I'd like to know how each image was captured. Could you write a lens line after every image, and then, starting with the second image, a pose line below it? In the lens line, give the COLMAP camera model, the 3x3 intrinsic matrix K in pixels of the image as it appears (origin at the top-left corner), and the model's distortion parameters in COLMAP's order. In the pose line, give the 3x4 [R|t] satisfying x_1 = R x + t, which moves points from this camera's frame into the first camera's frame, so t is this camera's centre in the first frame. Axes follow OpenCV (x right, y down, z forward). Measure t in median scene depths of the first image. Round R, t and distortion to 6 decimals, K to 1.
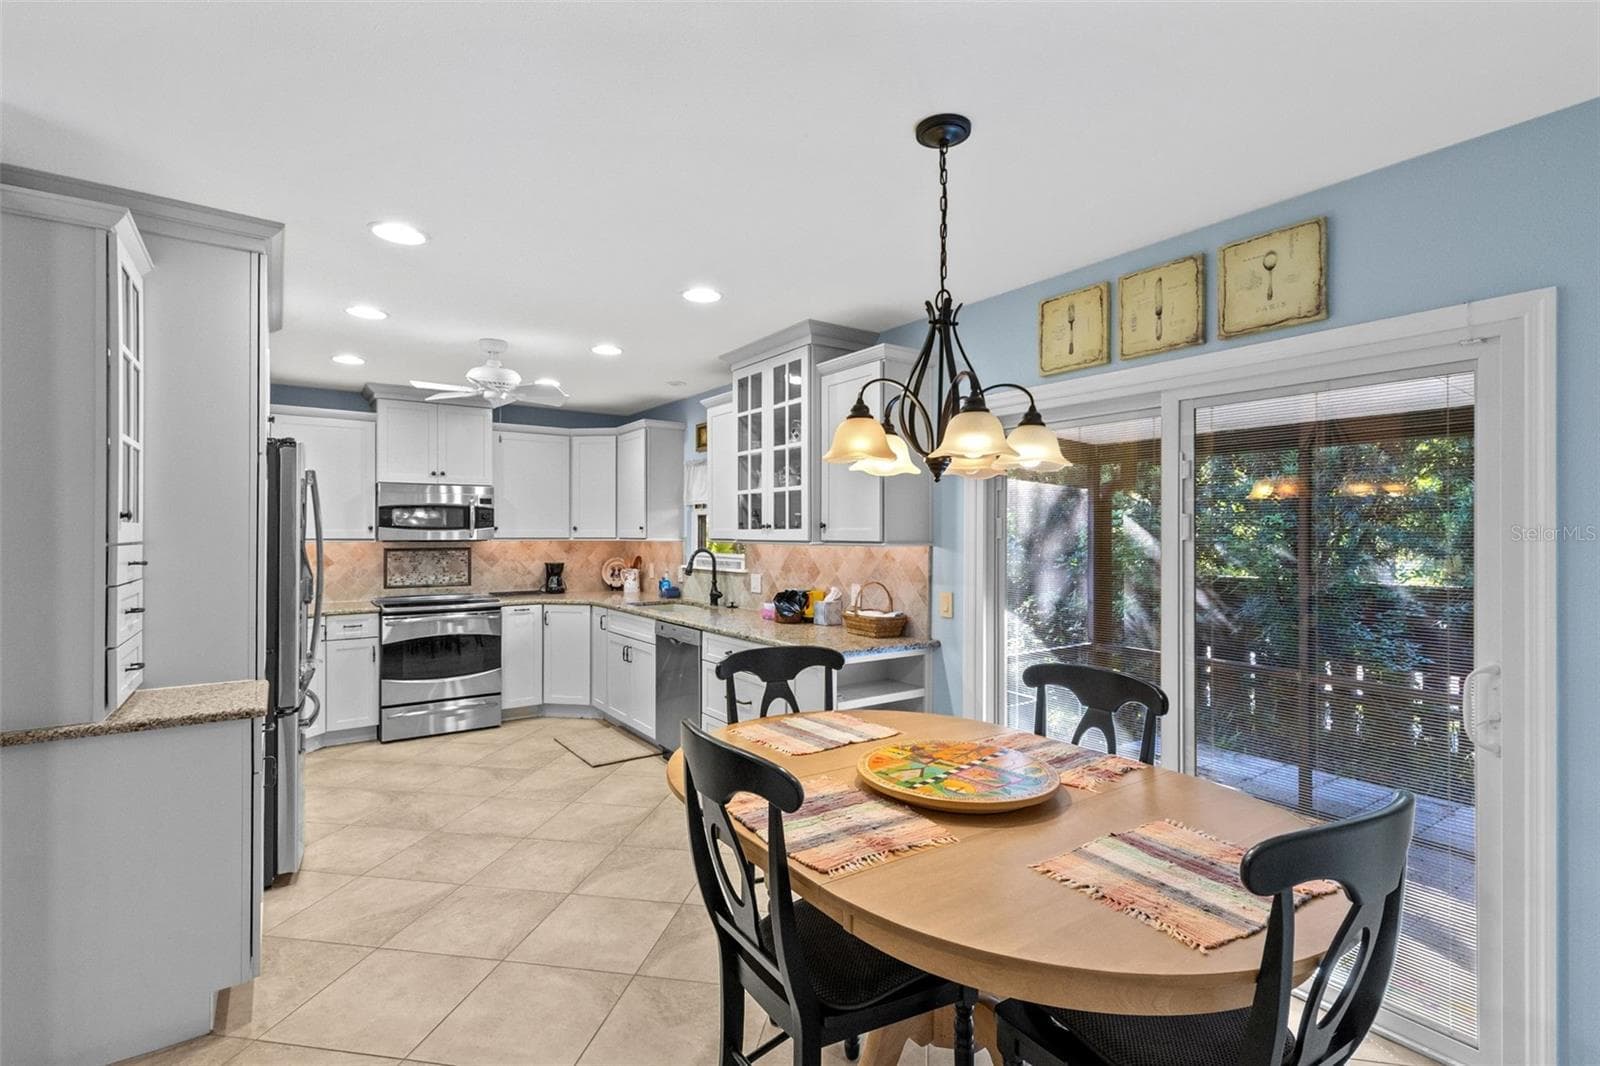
lens RADIAL K [[723.8, 0, 800.0], [0, 723.8, 533.0], [0, 0, 1]] dist [0.001965, 0.000245]
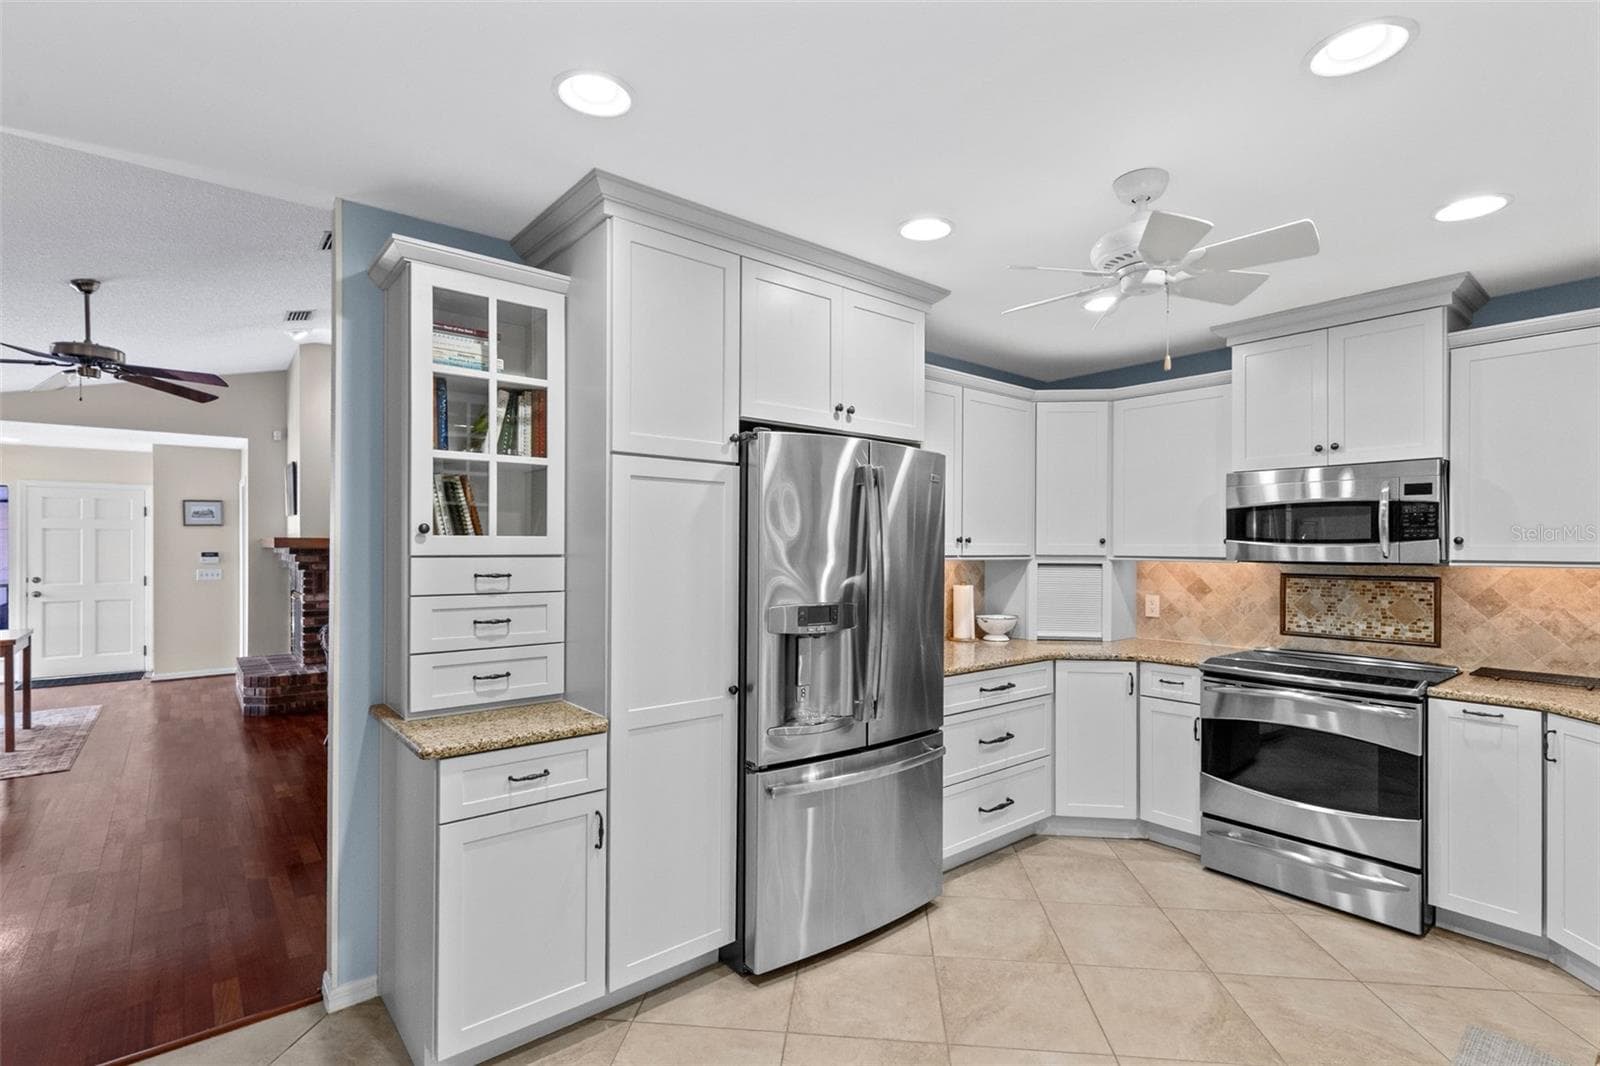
lens RADIAL K [[757.8, 0, 800.0], [0, 757.8, 533.0], [0, 0, 1]] dist [0.002082, 0.000418]
pose [[0.068750, -0.018524, -0.997462, 0.081966], [-0.004508, 0.999812, -0.018878, 0.000171], [0.997624, 0.005795, 0.068654, 0.538633]]
